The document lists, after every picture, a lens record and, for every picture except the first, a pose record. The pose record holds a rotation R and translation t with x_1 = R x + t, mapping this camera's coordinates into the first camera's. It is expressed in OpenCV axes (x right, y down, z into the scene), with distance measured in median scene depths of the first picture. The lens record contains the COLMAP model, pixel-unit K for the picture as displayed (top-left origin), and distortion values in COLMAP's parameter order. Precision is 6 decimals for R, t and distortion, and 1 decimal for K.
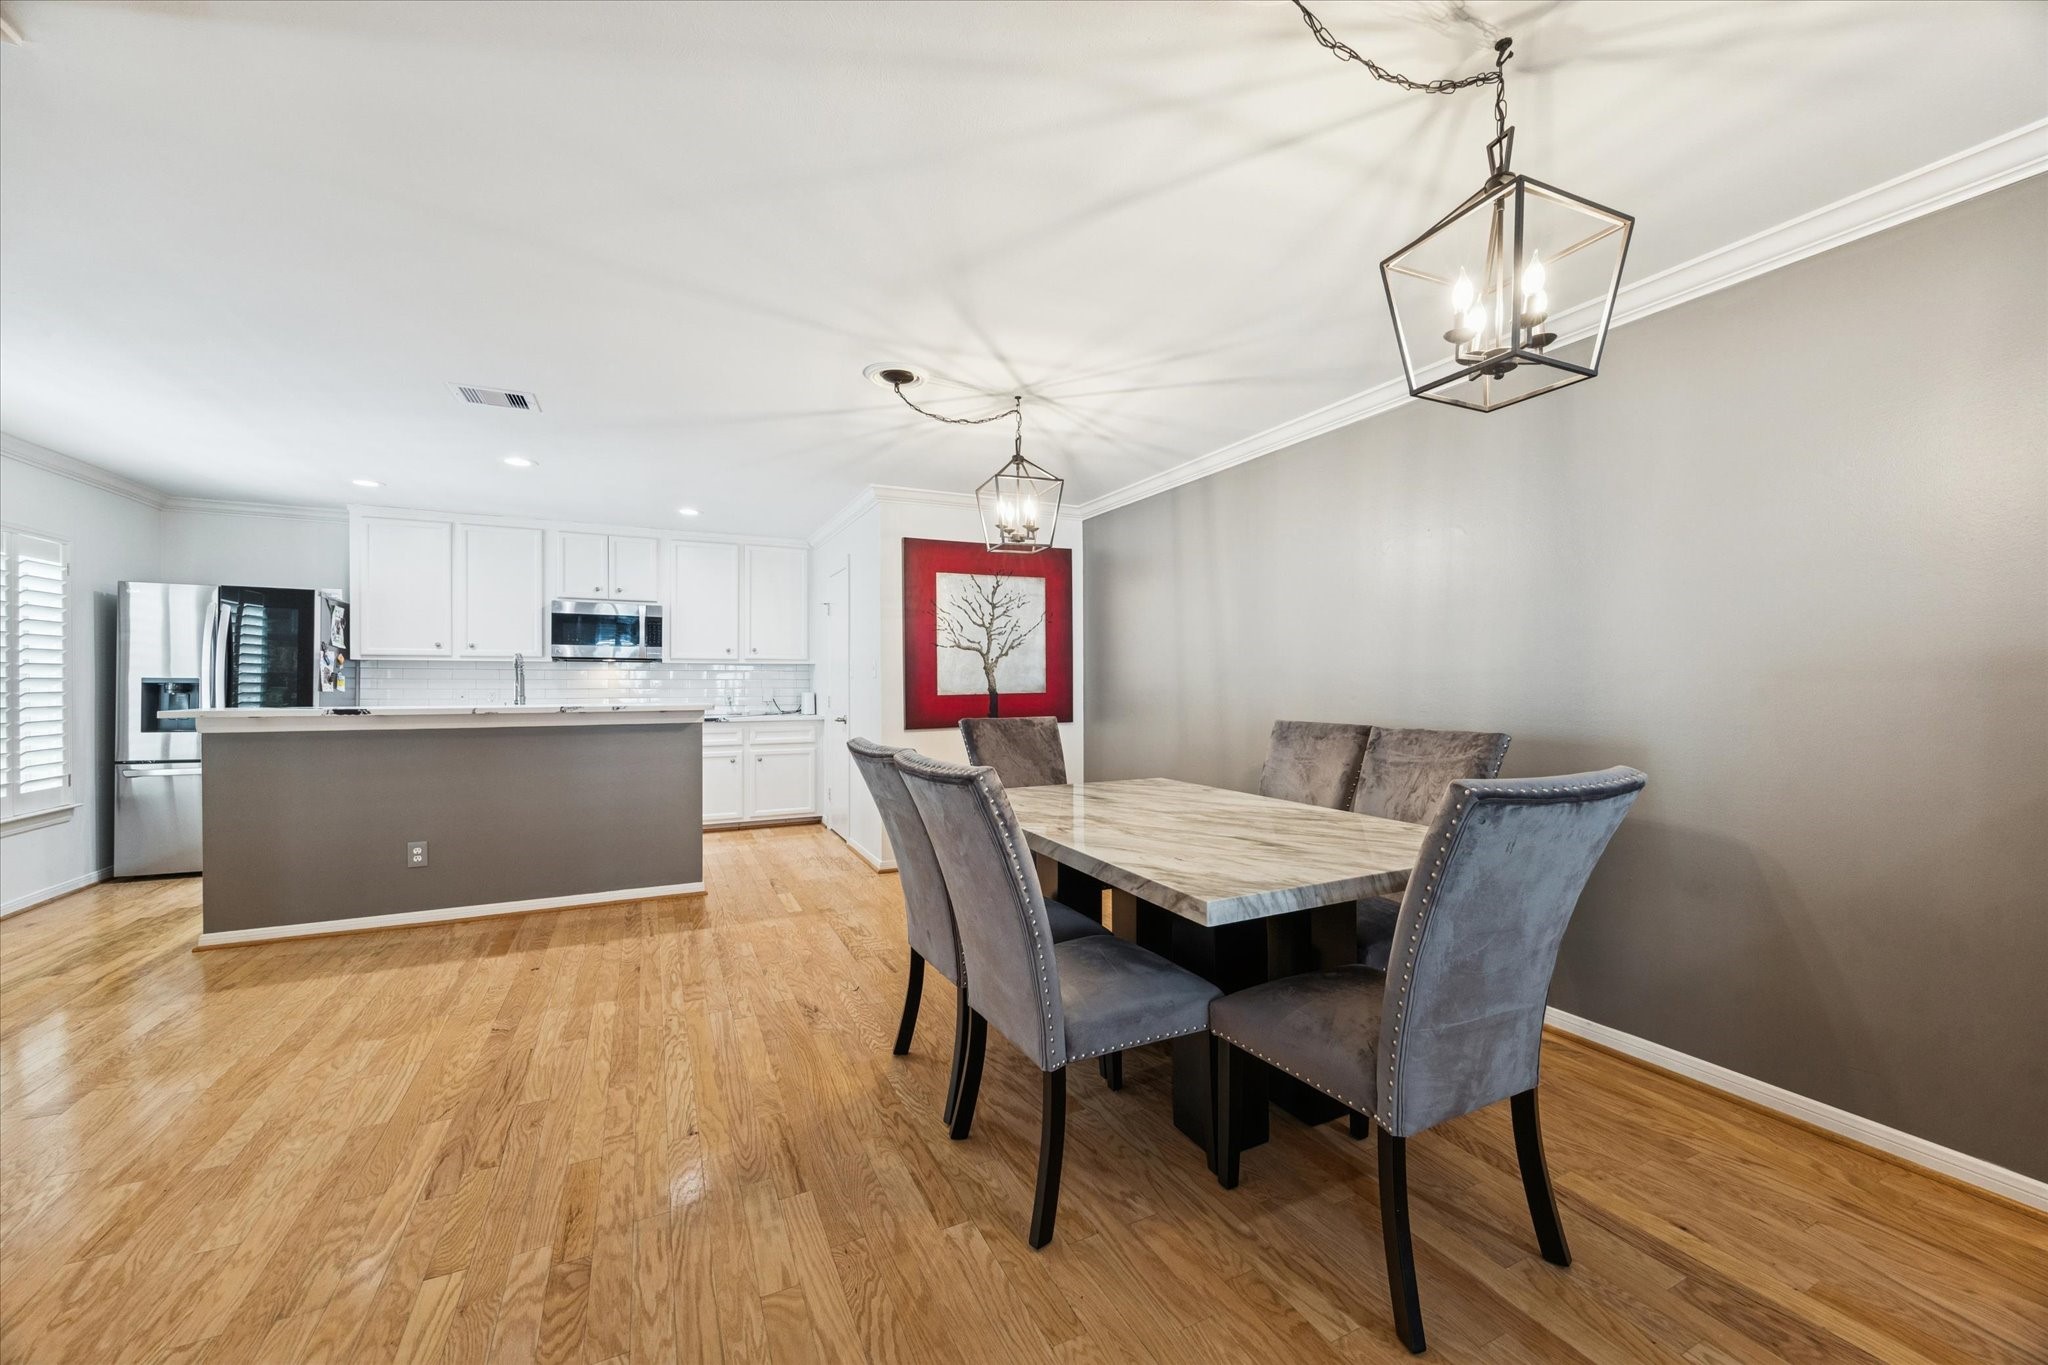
lens RADIAL K [[780.8, 0, 1024.3], [0, 780.8, 683.6], [0, 0, 1]] dist [-0.002609, -0.000104]
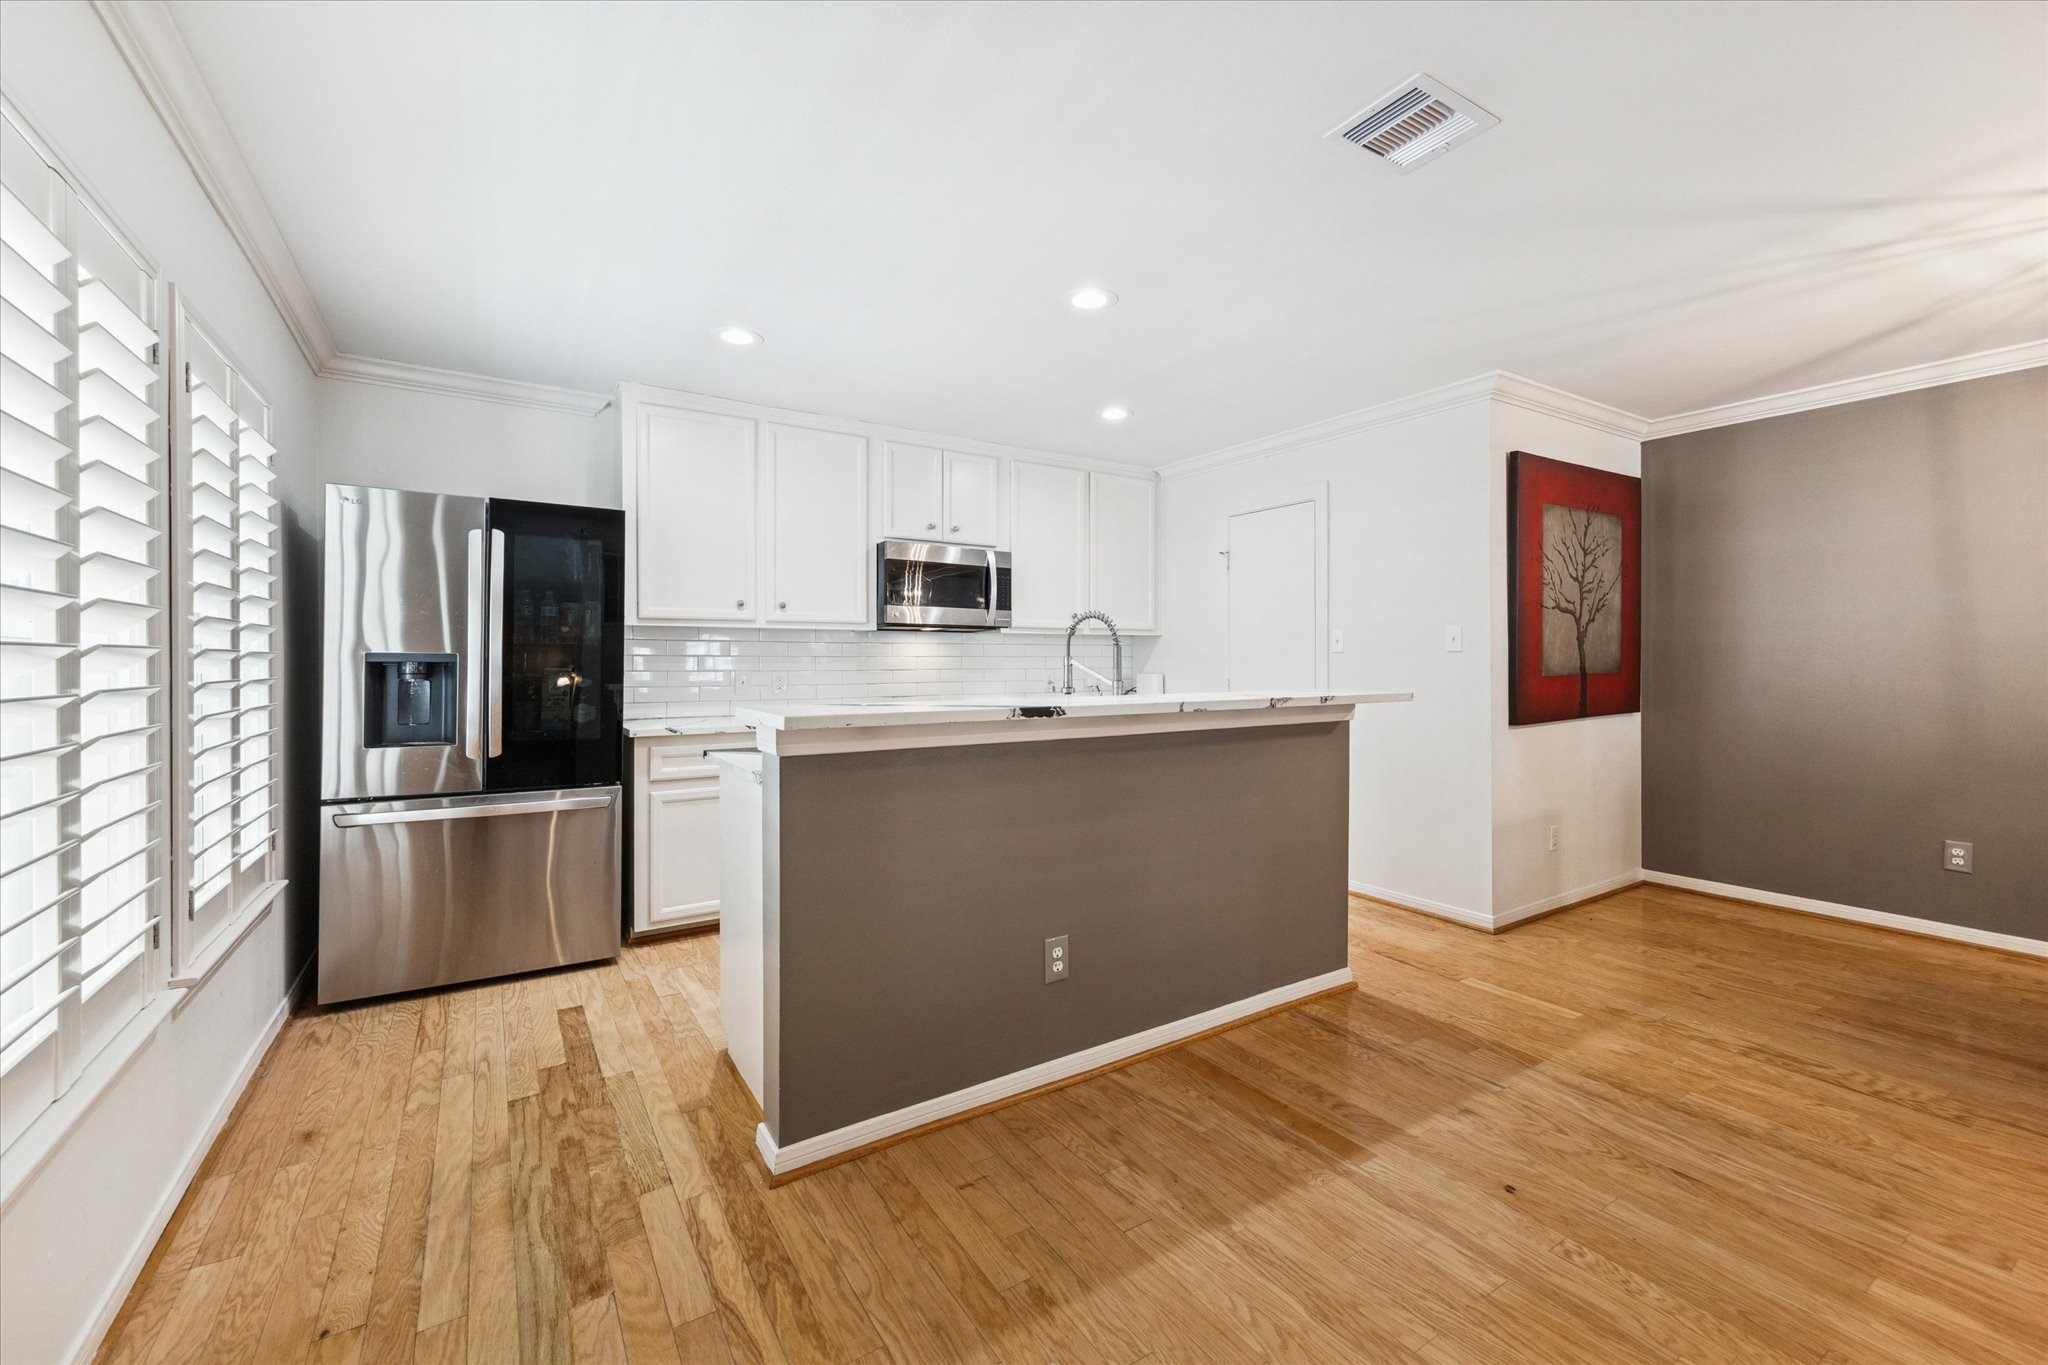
lens RADIAL K [[836.0, 0, 1017.8], [0, 836.0, 660.6], [0, 0, 1]] dist [0.012509, -0.000264]
pose [[0.992806, -0.002407, 0.119708, -0.917814], [0.003017, 0.999983, -0.004916, 0.004006], [-0.119694, 0.005242, 0.992797, 0.410857]]
